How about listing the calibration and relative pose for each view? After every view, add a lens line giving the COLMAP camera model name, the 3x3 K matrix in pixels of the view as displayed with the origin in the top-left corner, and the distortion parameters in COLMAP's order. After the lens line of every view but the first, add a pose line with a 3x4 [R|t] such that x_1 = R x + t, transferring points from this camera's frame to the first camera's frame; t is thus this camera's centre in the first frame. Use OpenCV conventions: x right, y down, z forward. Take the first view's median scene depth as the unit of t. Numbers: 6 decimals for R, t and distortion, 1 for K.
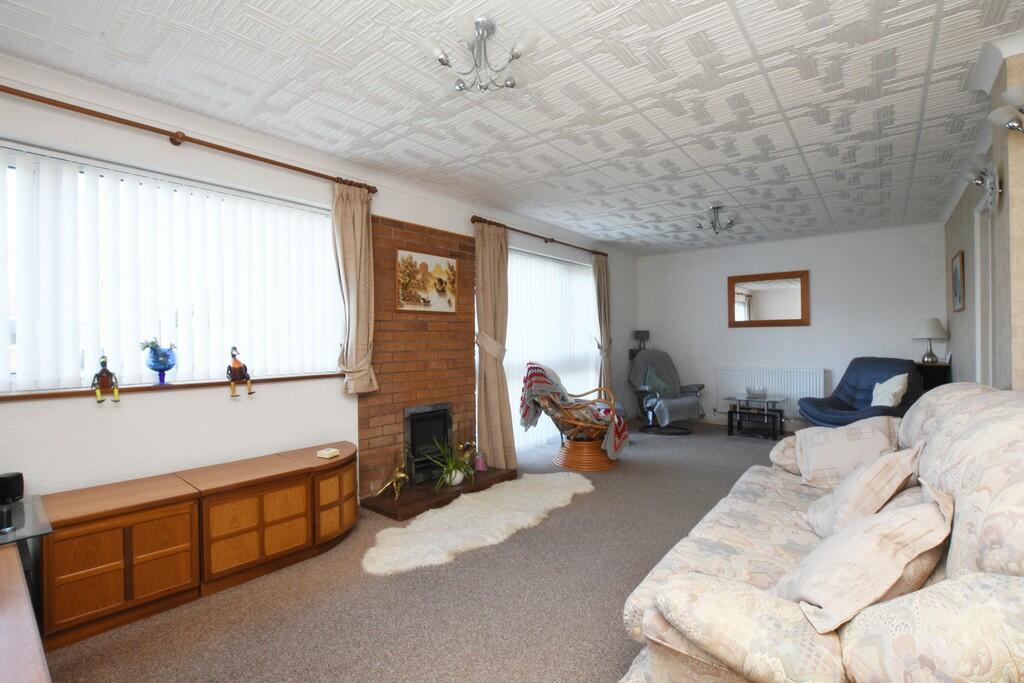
lens RADIAL K [[469.4, 0, 515.6], [0, 469.4, 341.2], [0, 0, 1]] dist [-0.006150, -0.000456]
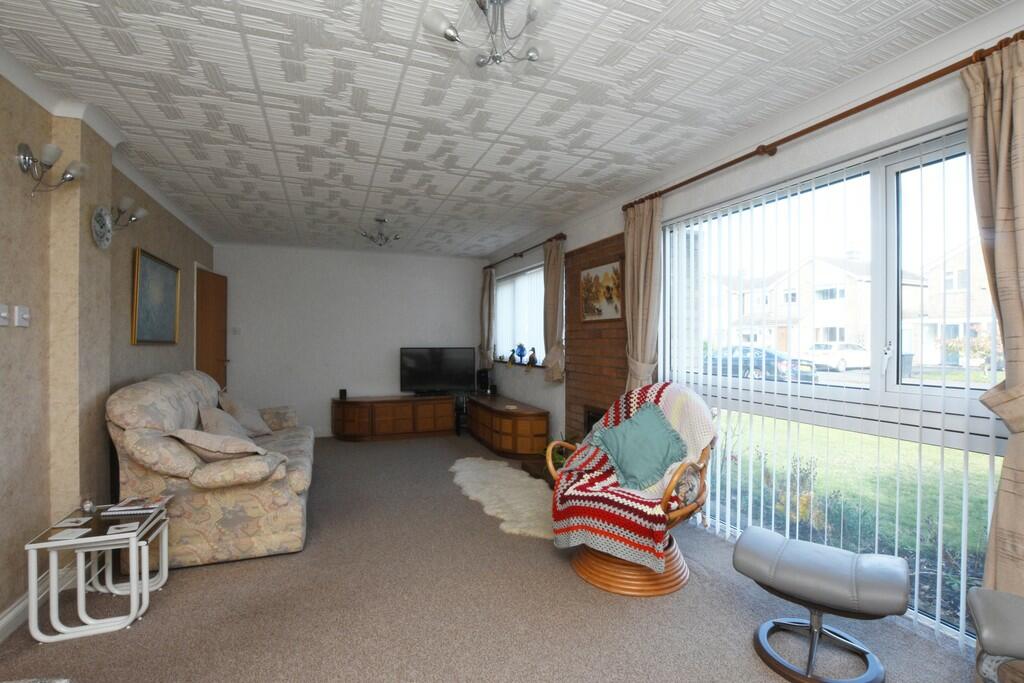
lens RADIAL K [[469.4, 0, 515.5], [0, 469.4, 339.0], [0, 0, 1]] dist [-0.006150, -0.000456]
pose [[-0.477666, 0.012245, -0.878456, 0.828422], [-0.000293, 0.999901, 0.014097, -0.034817], [0.878542, 0.006991, -0.477614, 1.324461]]
